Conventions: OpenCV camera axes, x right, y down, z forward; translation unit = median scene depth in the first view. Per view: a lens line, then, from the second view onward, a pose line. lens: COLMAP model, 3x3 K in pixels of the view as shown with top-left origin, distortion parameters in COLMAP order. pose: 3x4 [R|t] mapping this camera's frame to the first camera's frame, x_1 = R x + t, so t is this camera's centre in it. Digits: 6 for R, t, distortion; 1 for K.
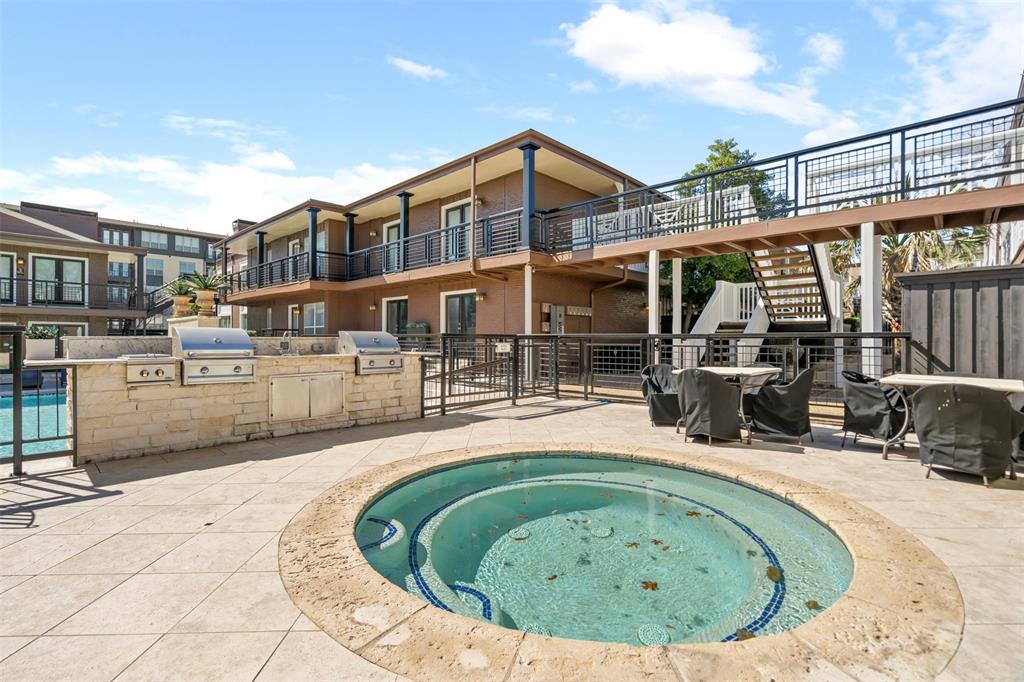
lens RADIAL K [[476.8, 0, 514.4], [0, 476.8, 339.5], [0, 0, 1]] dist [-0.001209, 0.000668]
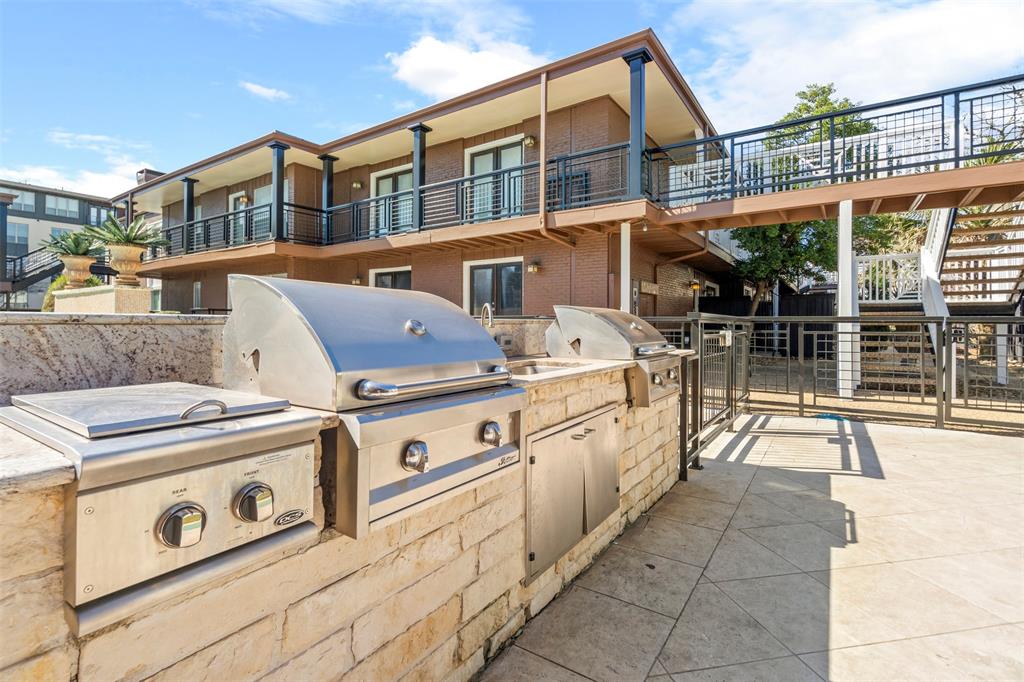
lens RADIAL K [[475.7, 0, 513.2], [0, 475.7, 320.7], [0, 0, 1]] dist [-0.003479, 0.002035]
pose [[0.986271, 0.003429, 0.165098, -0.206340], [-0.002532, 0.999981, -0.005643, -0.000486], [-0.165114, 0.005148, 0.986261, 0.243822]]
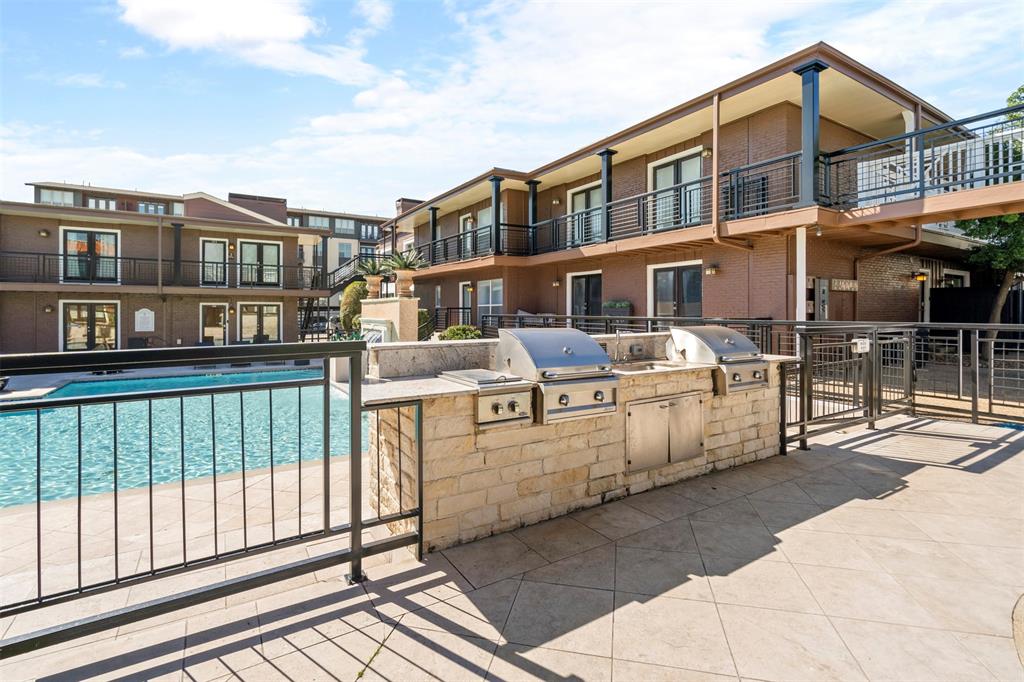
lens RADIAL K [[482.5, 0, 514.1], [0, 482.5, 311.7], [0, 0, 1]] dist [-0.001245, 0.000449]
pose [[0.969732, -0.003054, -0.244151, -0.179263], [0.003156, 0.999995, 0.000028, -0.017567], [0.244150, -0.000798, 0.969737, 0.114197]]
